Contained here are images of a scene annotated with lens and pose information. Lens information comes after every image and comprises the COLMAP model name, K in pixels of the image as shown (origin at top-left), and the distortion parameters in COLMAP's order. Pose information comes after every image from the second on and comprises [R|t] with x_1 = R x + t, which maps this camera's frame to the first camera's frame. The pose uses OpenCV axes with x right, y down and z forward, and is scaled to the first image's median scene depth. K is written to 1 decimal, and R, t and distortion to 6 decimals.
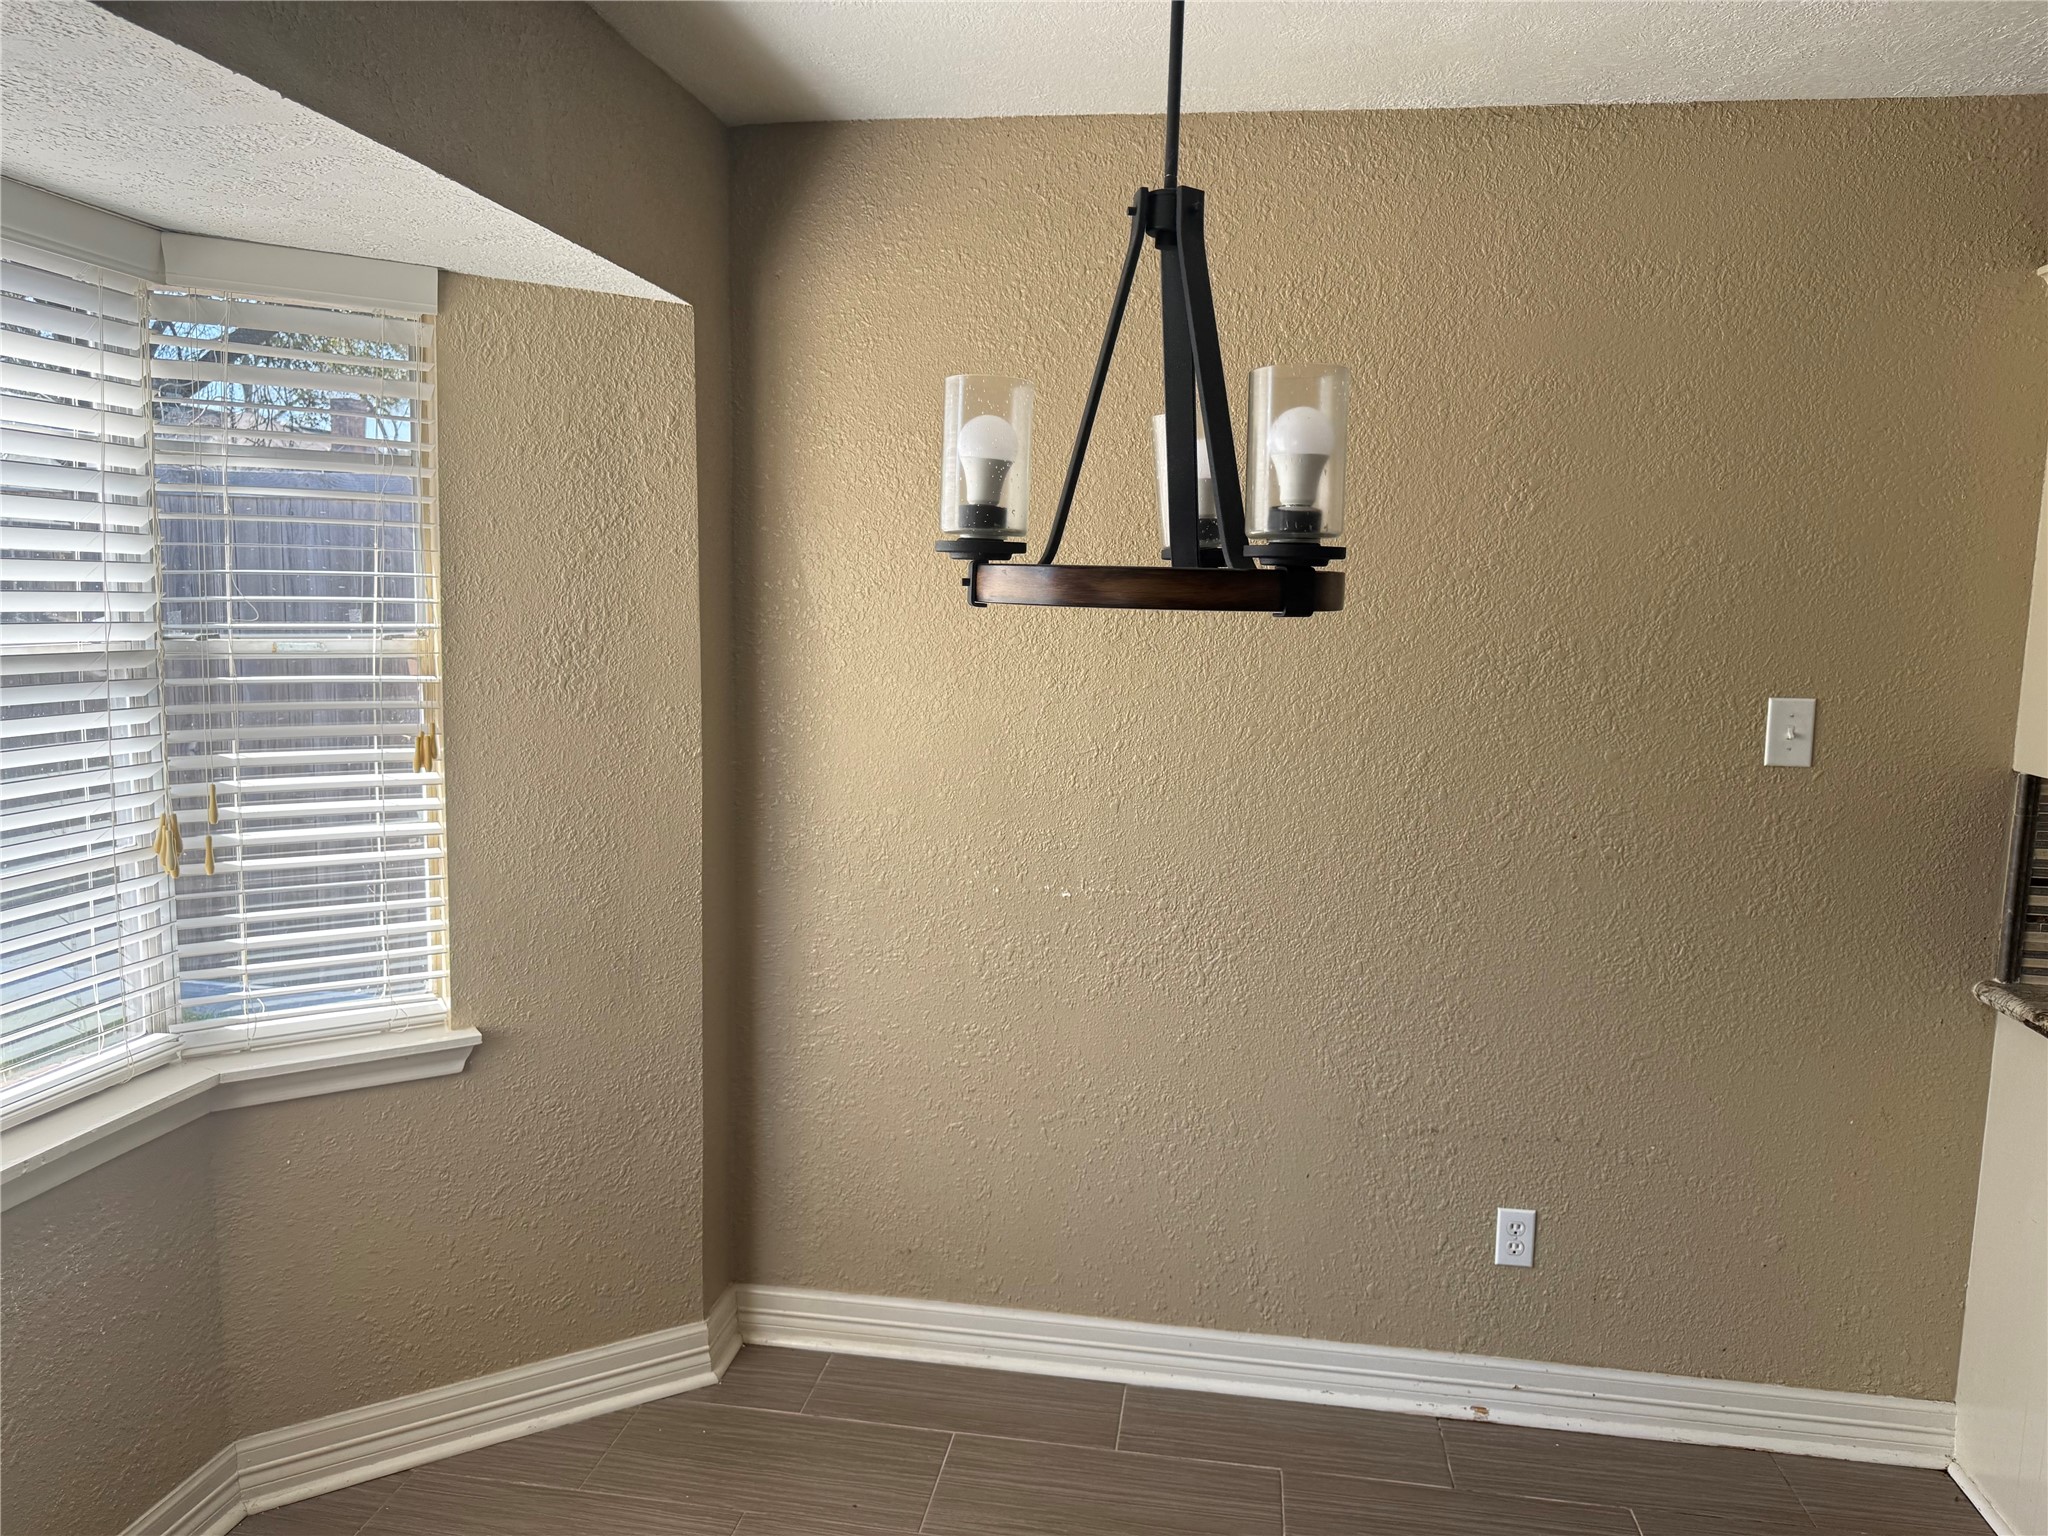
lens RADIAL K [[1448.6, 0, 1020.1], [0, 1448.6, 760.0], [0, 0, 1]] dist [0.010422, -0.005130]
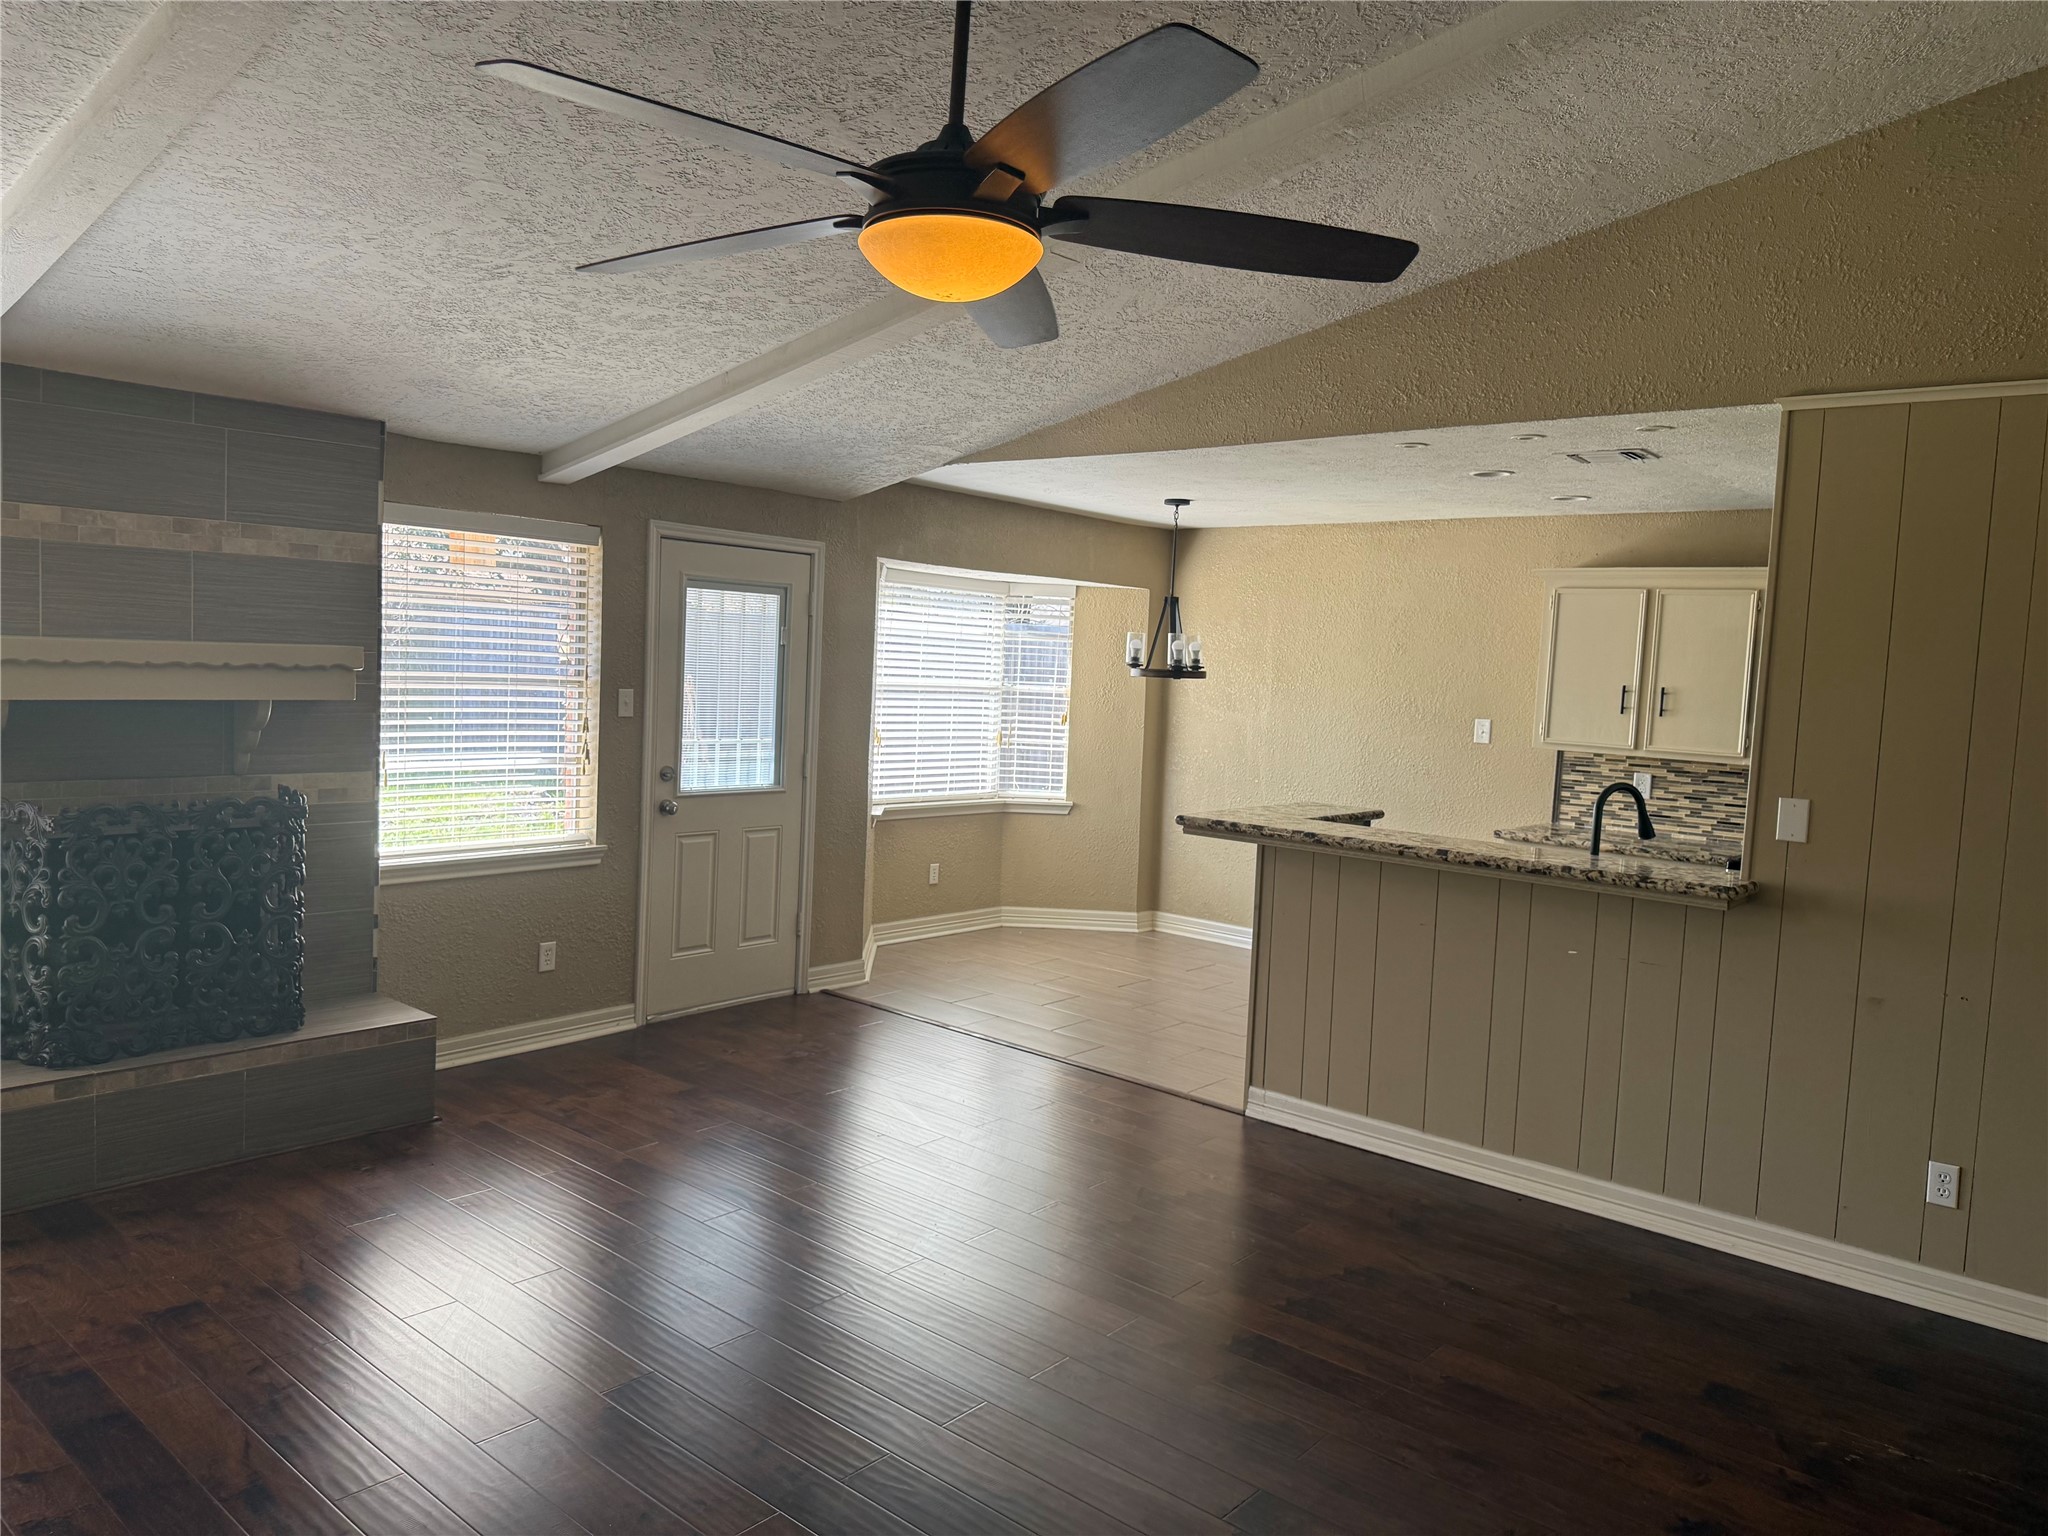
lens RADIAL K [[1448.6, 0, 1022.8], [0, 1448.6, 769.9], [0, 0, 1]] dist [0.010422, -0.005130]
pose [[0.856266, 0.051006, -0.514010, 1.315167], [-0.083996, 0.995617, -0.041127, 0.268589], [0.509659, 0.078390, 0.856798, -2.050714]]
